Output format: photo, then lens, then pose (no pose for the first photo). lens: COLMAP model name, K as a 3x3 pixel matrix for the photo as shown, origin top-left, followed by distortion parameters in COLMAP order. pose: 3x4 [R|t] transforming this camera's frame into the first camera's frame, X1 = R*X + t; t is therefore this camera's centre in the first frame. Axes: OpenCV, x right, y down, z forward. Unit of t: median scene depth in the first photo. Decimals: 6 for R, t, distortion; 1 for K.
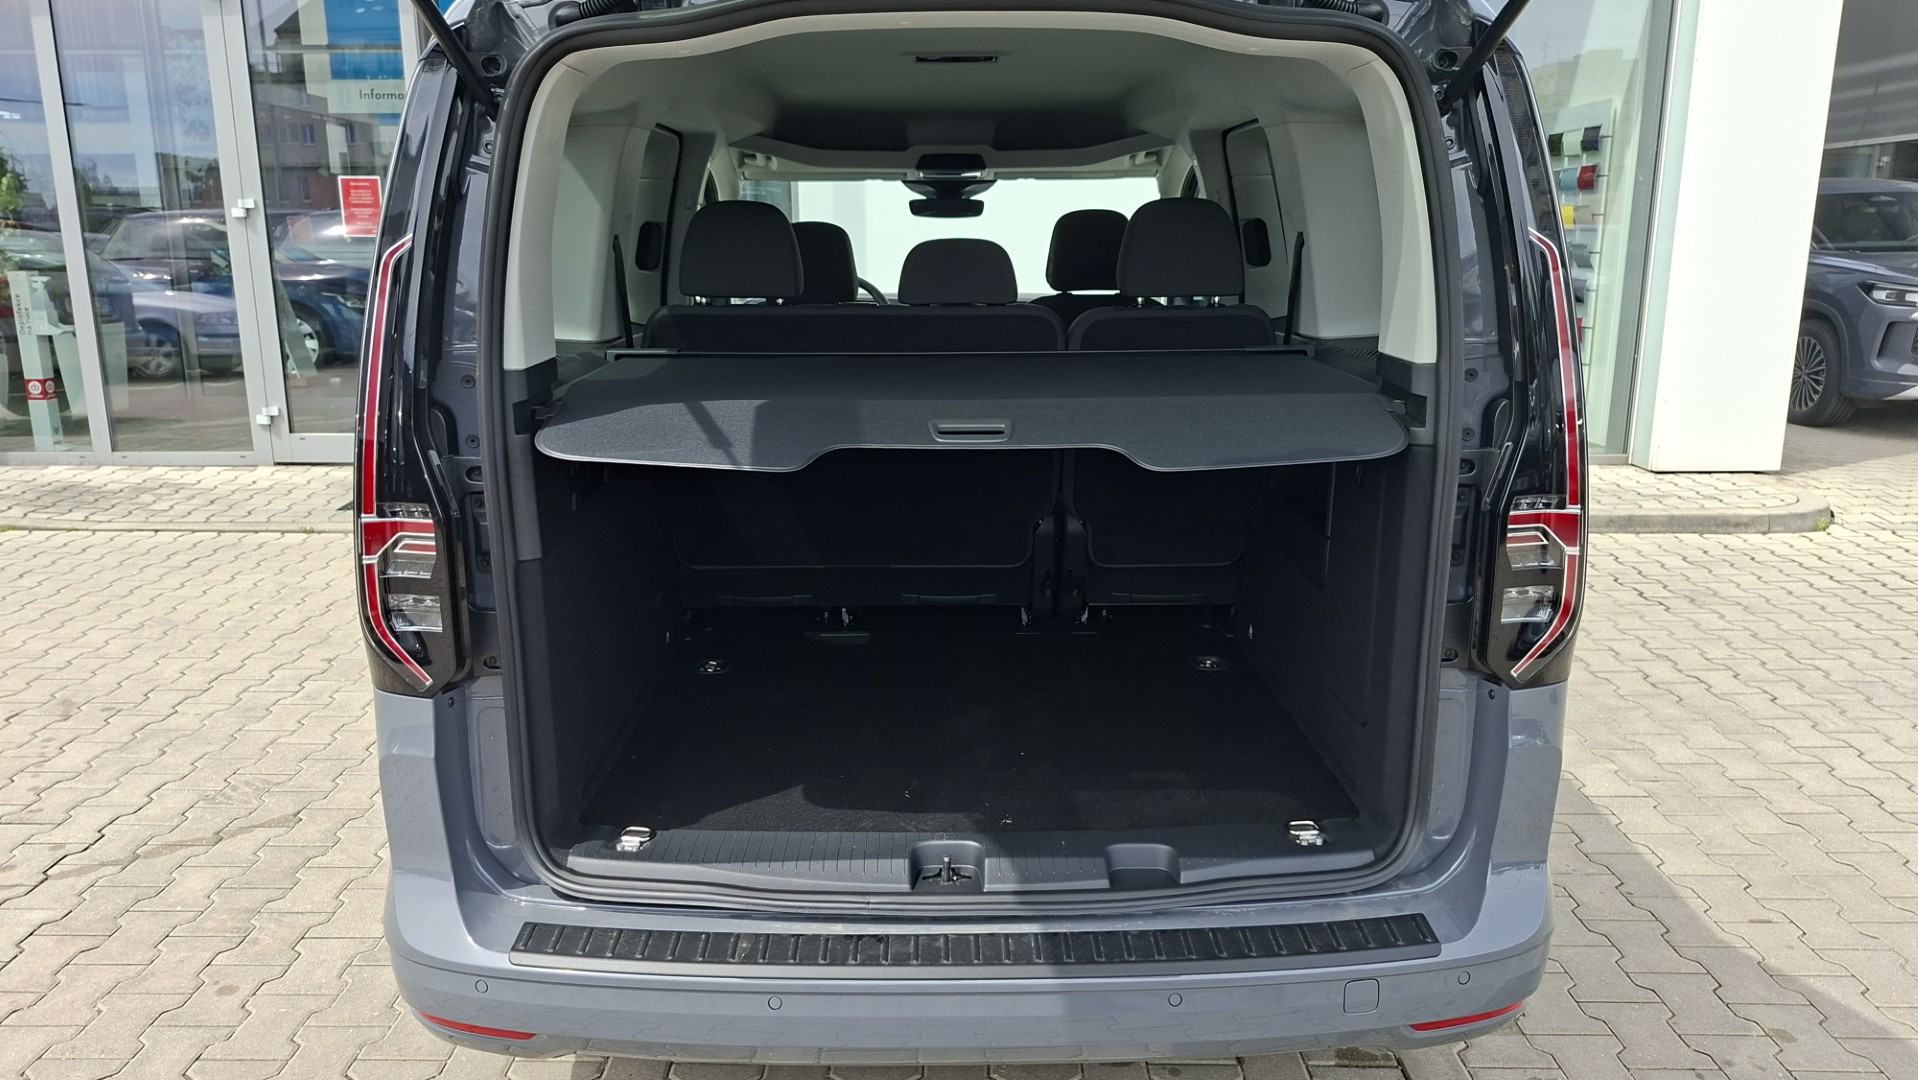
lens RADIAL K [[1295.4, 0, 959.0], [0, 1295.4, 540.0], [0, 0, 1]] dist [0.045797, -0.050462]
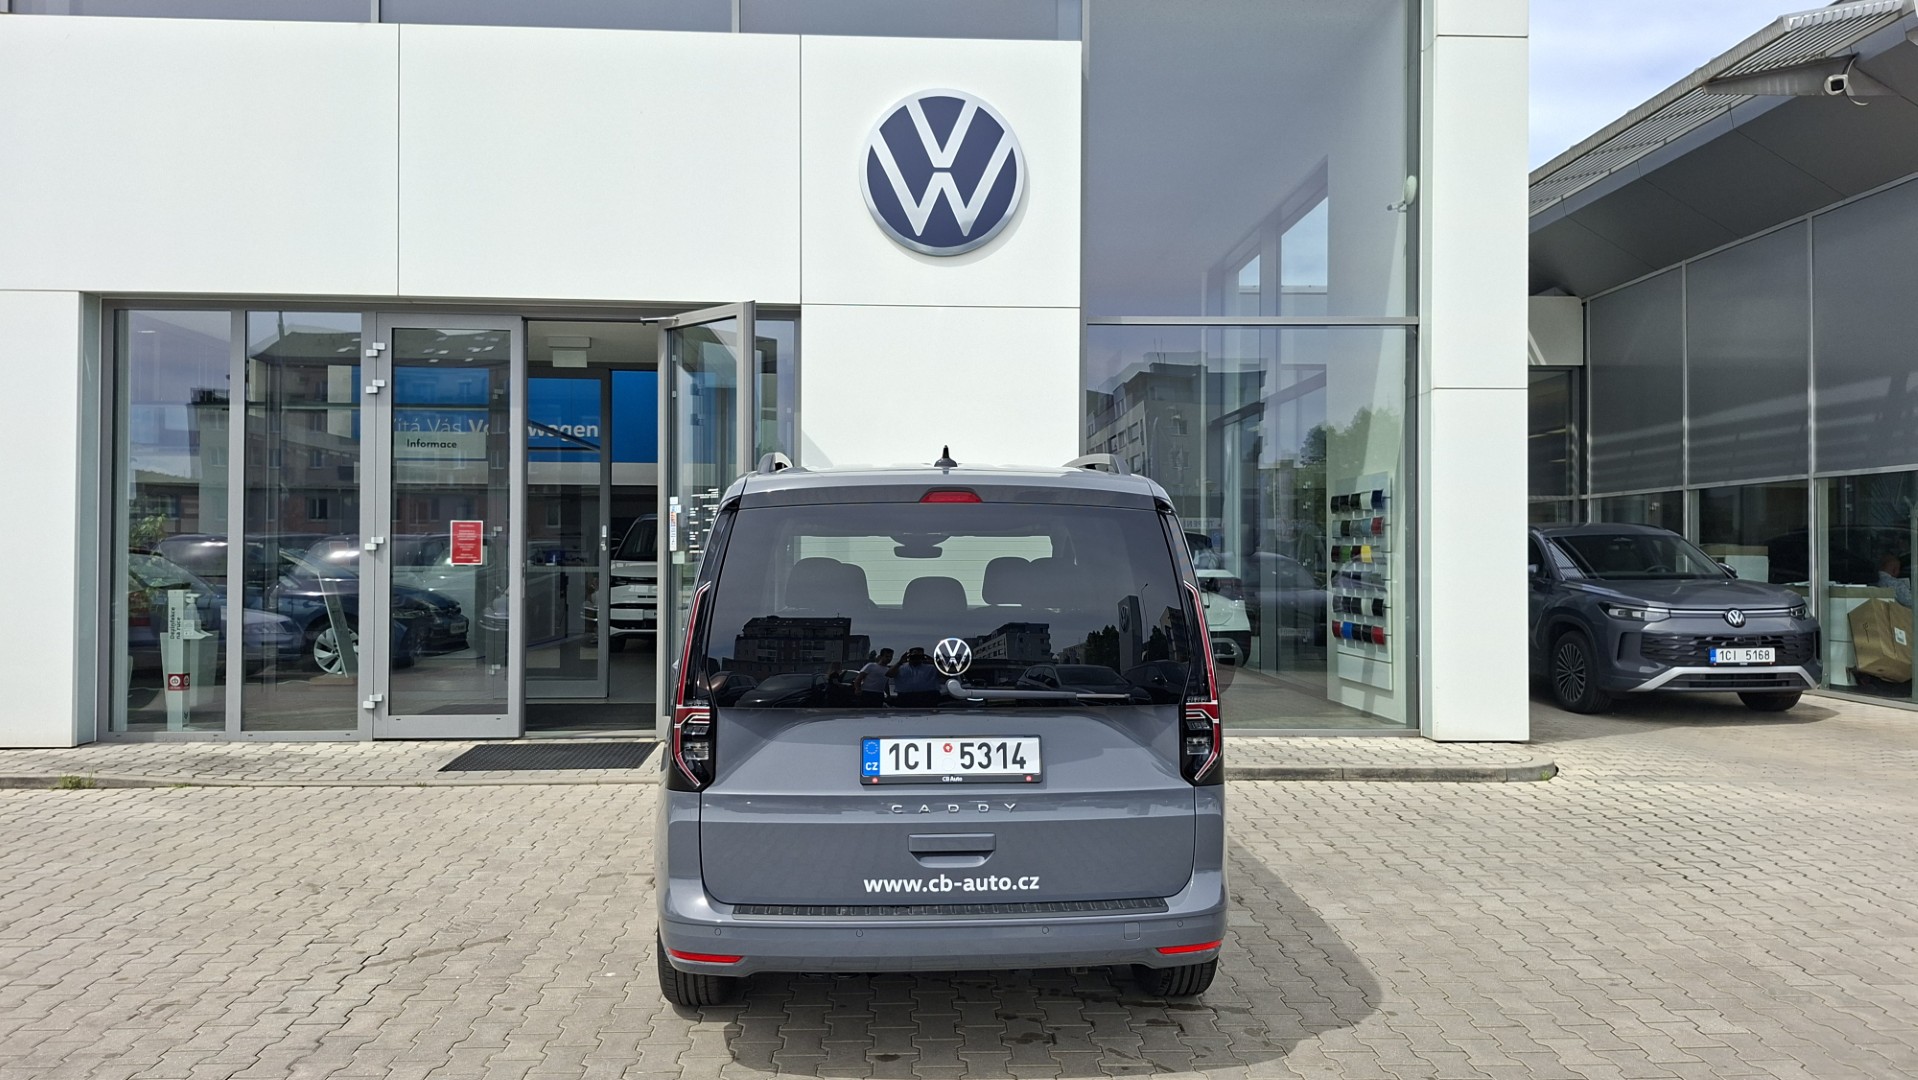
lens RADIAL K [[1249.8, 0, 959.0], [0, 1249.8, 540.0], [0, 0, 1]] dist [0.046791, -0.039802]
pose [[0.998854, 0.005763, 0.047509, -0.021149], [0.005722, 0.971221, -0.238113, 0.057330], [-0.047514, 0.238112, 0.970075, -0.306634]]
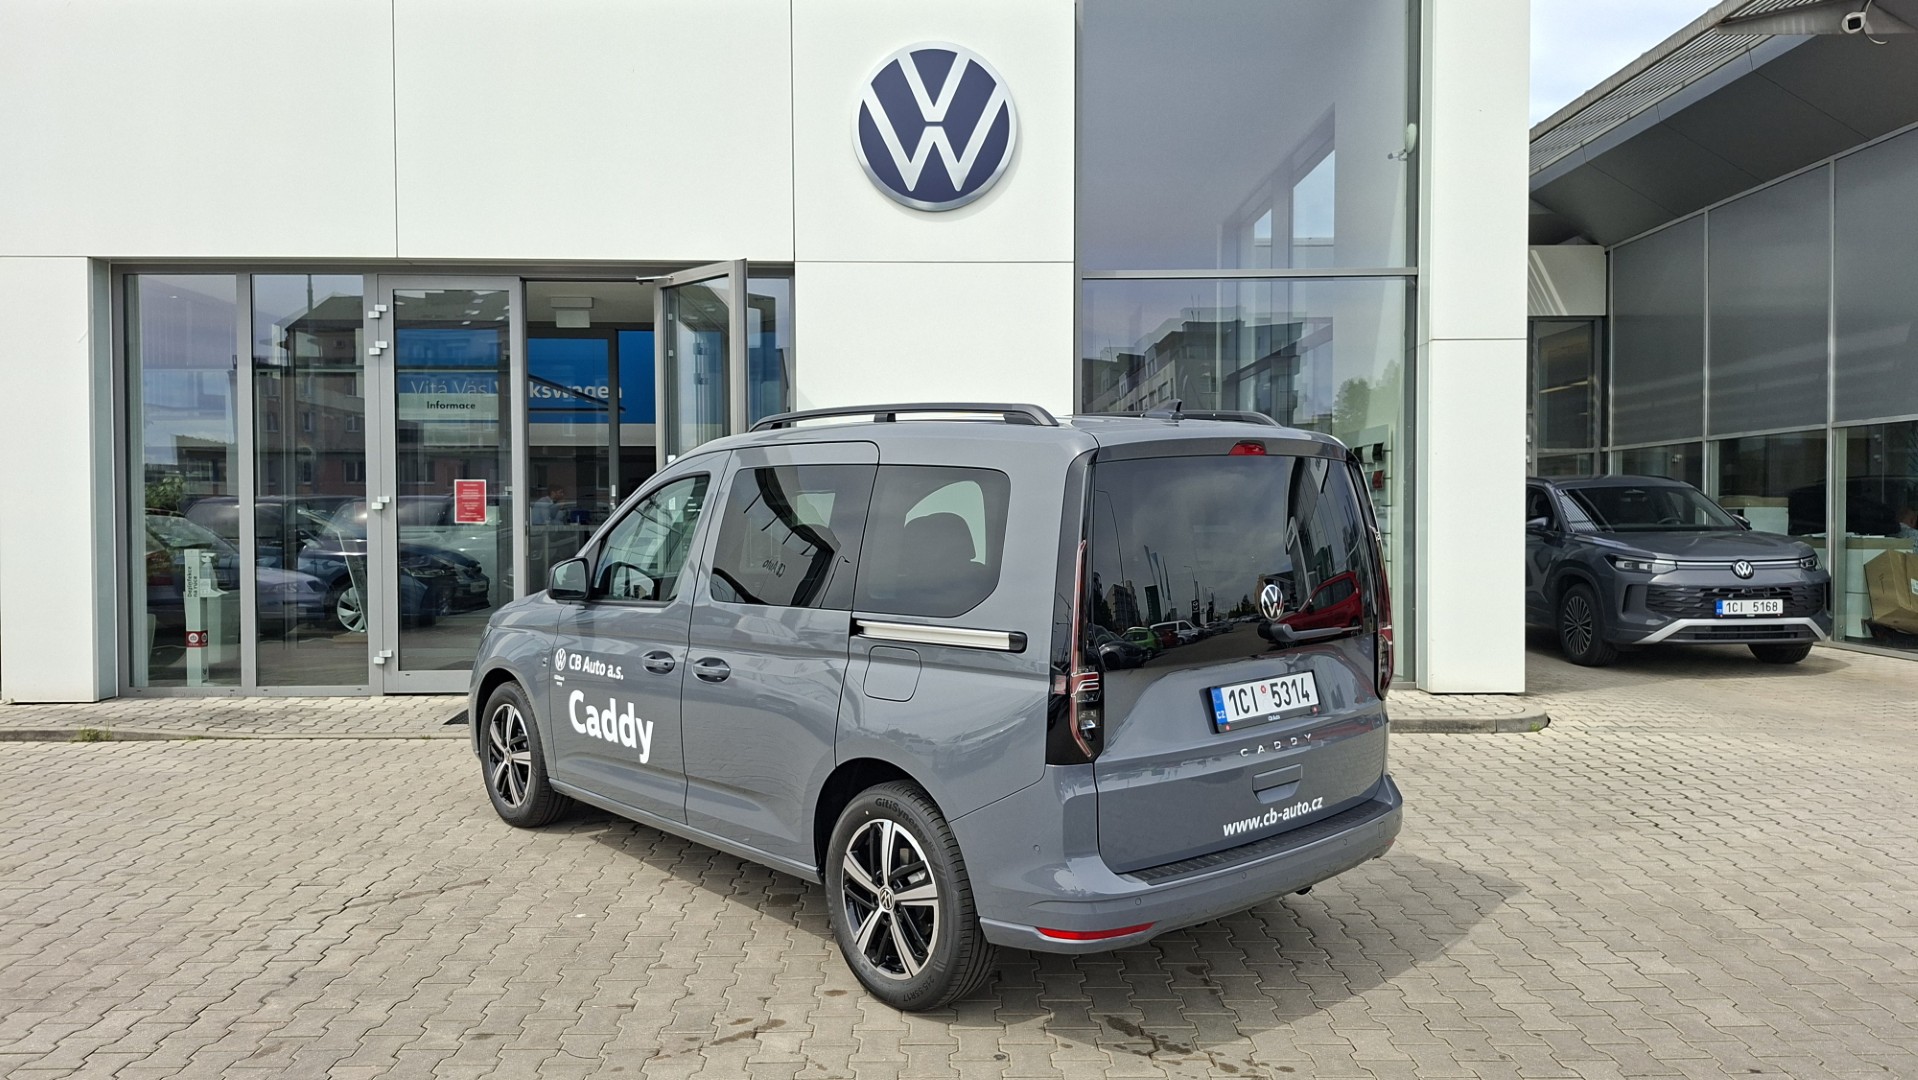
lens RADIAL K [[1249.8, 0, 959.0], [0, 1249.8, 540.0], [0, 0, 1]] dist [0.046791, -0.039802]
pose [[0.999770, -0.001348, 0.021408, 0.022376], [0.005736, 0.978480, -0.206262, 0.063436], [-0.020669, 0.206337, 0.978263, -0.316980]]
